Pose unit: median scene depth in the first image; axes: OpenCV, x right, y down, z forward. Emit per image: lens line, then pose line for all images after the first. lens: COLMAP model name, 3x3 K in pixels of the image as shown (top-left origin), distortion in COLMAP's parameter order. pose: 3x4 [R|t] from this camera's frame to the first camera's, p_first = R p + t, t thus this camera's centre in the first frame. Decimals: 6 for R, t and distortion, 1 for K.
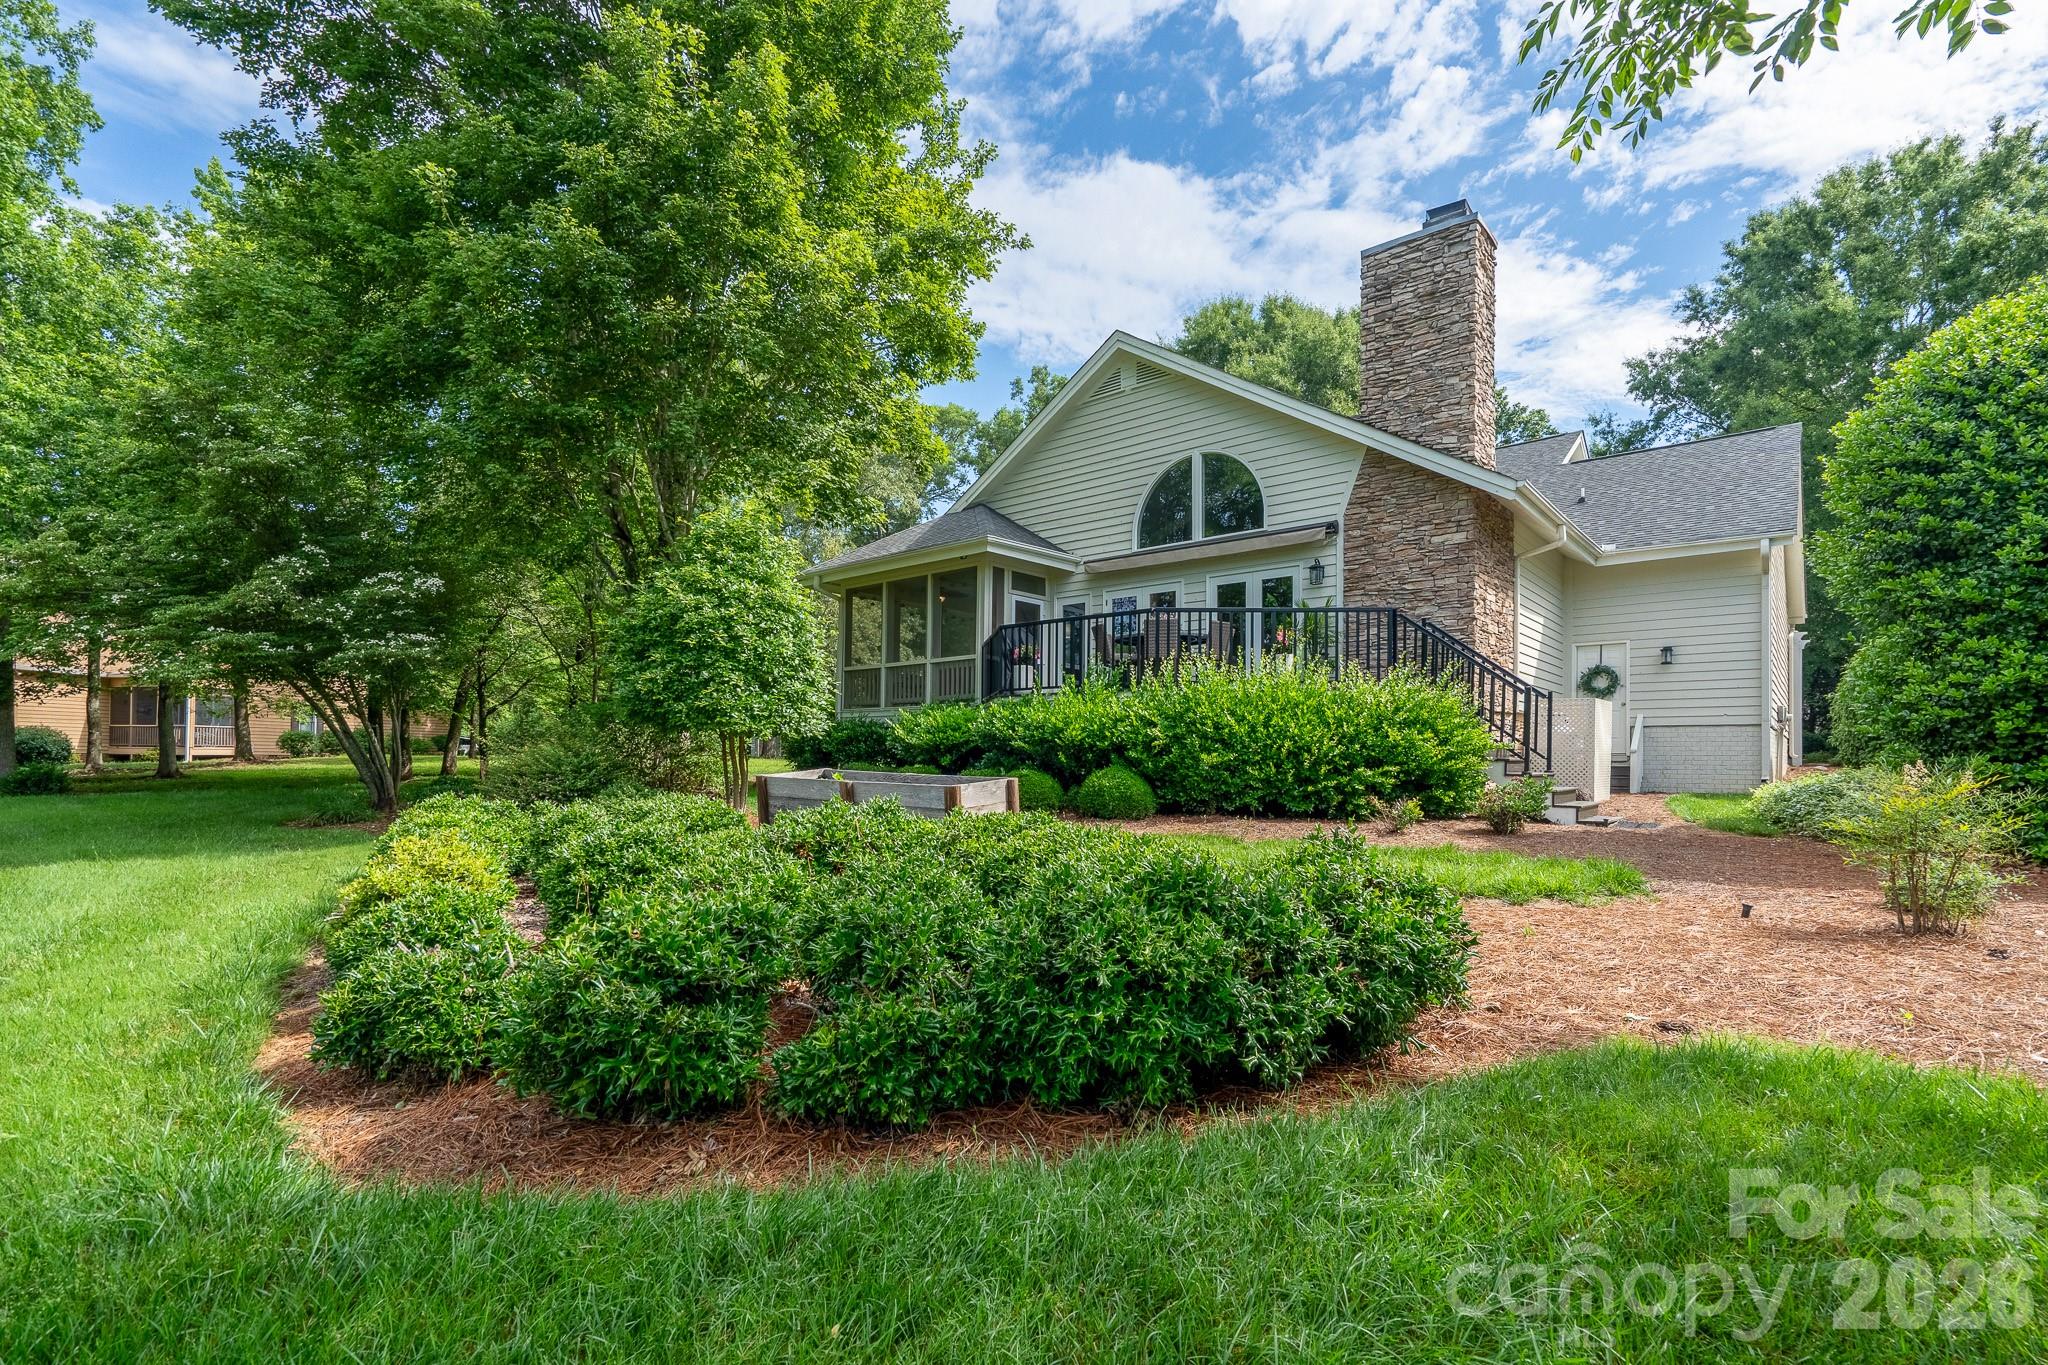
lens RADIAL K [[940.3, 0, 1035.1], [0, 940.3, 692.8], [0, 0, 1]] dist [-0.001012, 0.000708]
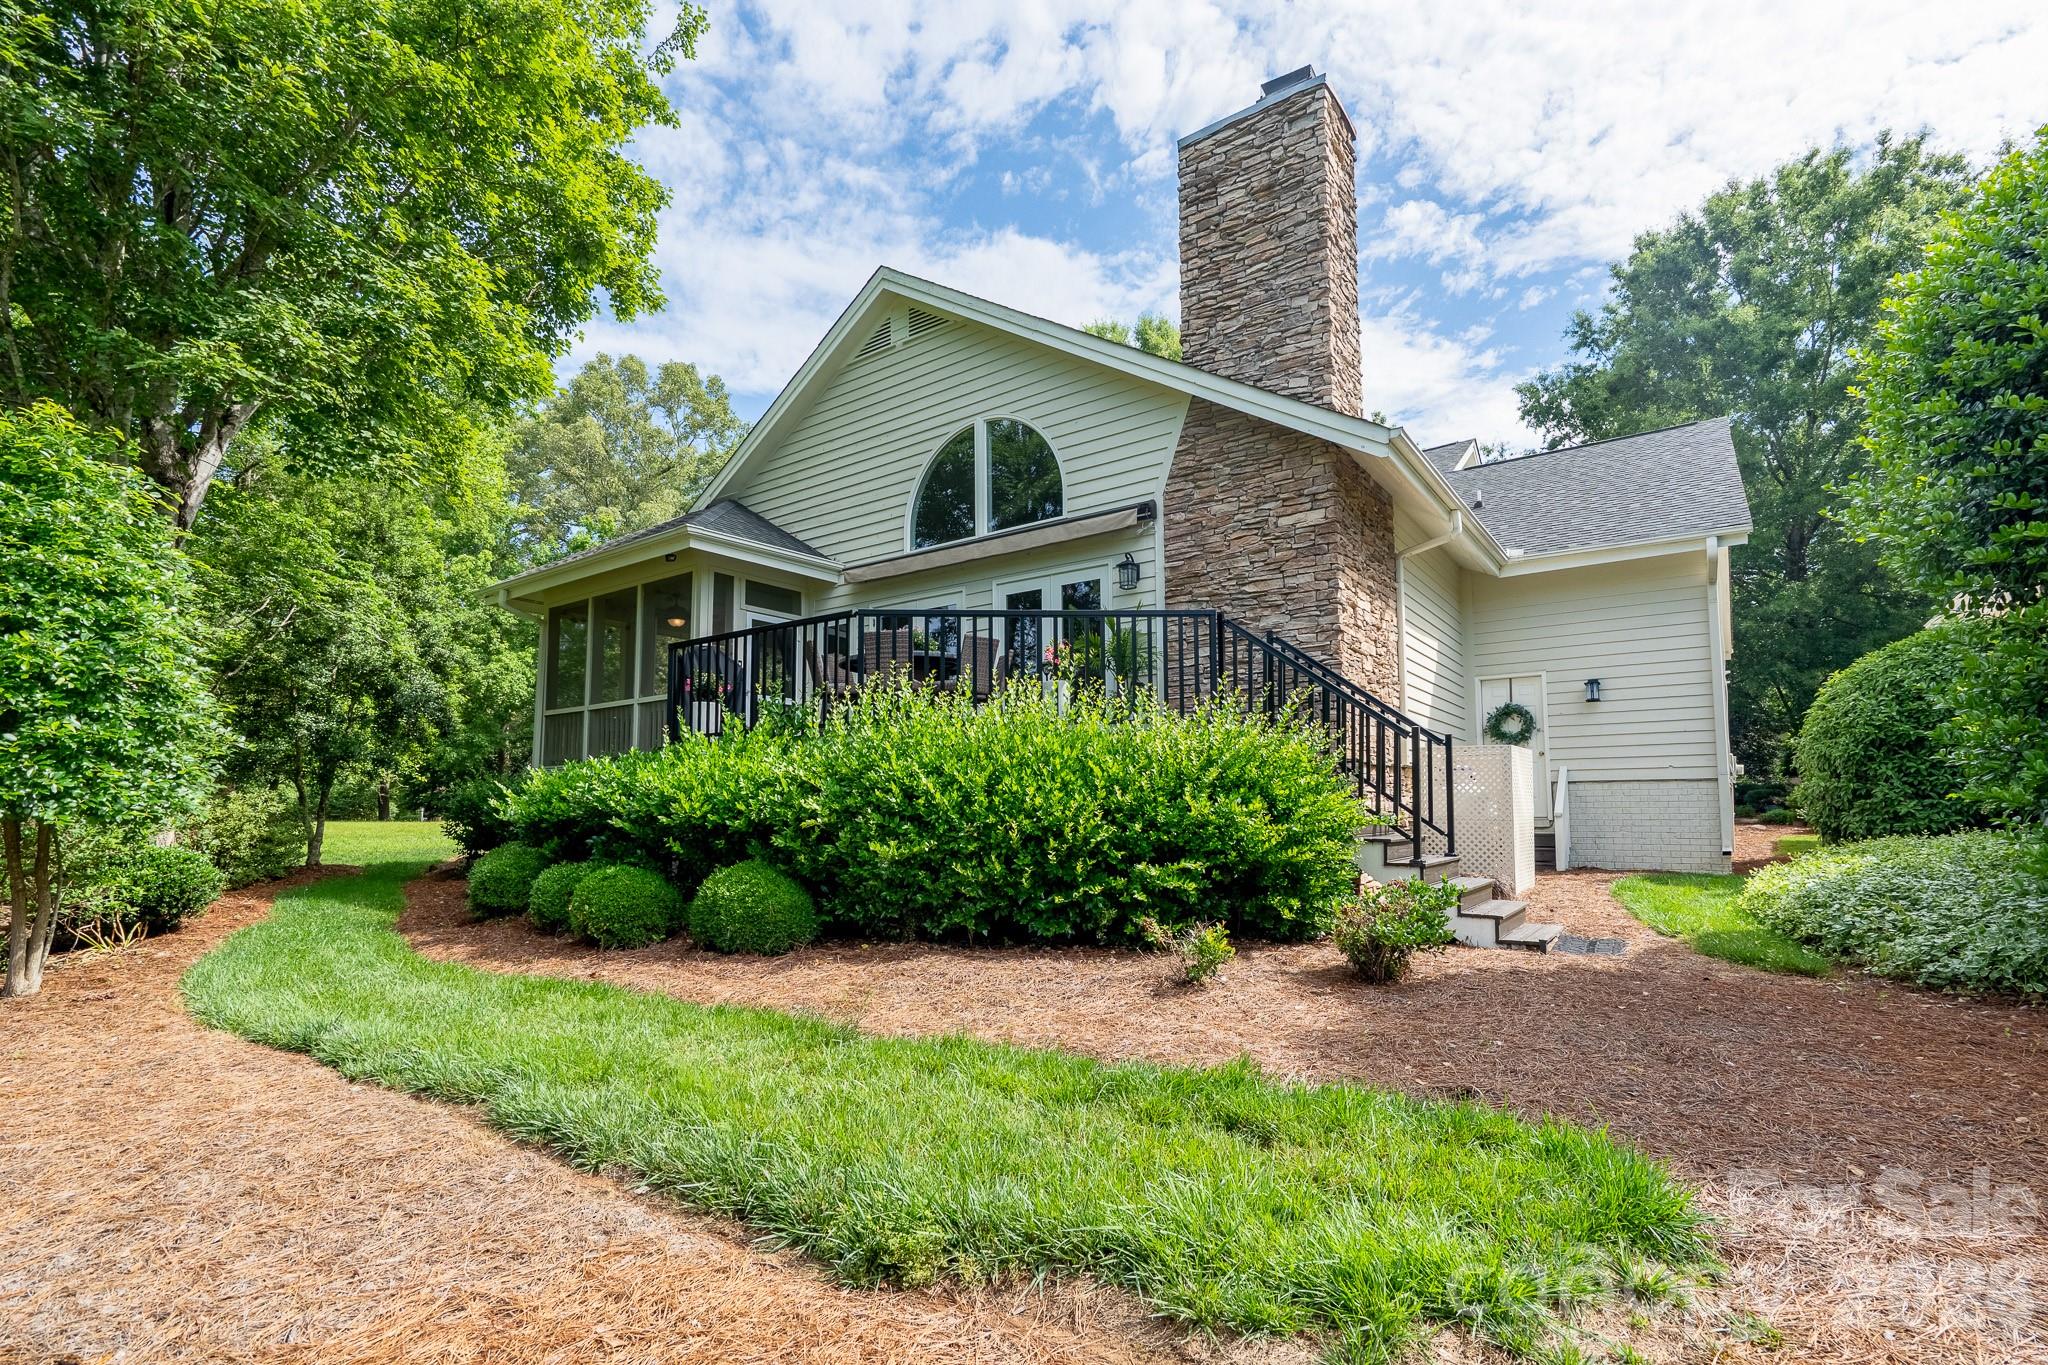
lens RADIAL K [[940.3, 0, 1012.8], [0, 940.3, 677.5], [0, 0, 1]] dist [-0.001012, 0.000708]
pose [[0.997935, -0.001201, 0.064222, 0.163163], [0.005899, 0.997314, -0.073008, 0.004381], [-0.063962, 0.073236, 0.995261, 0.292399]]
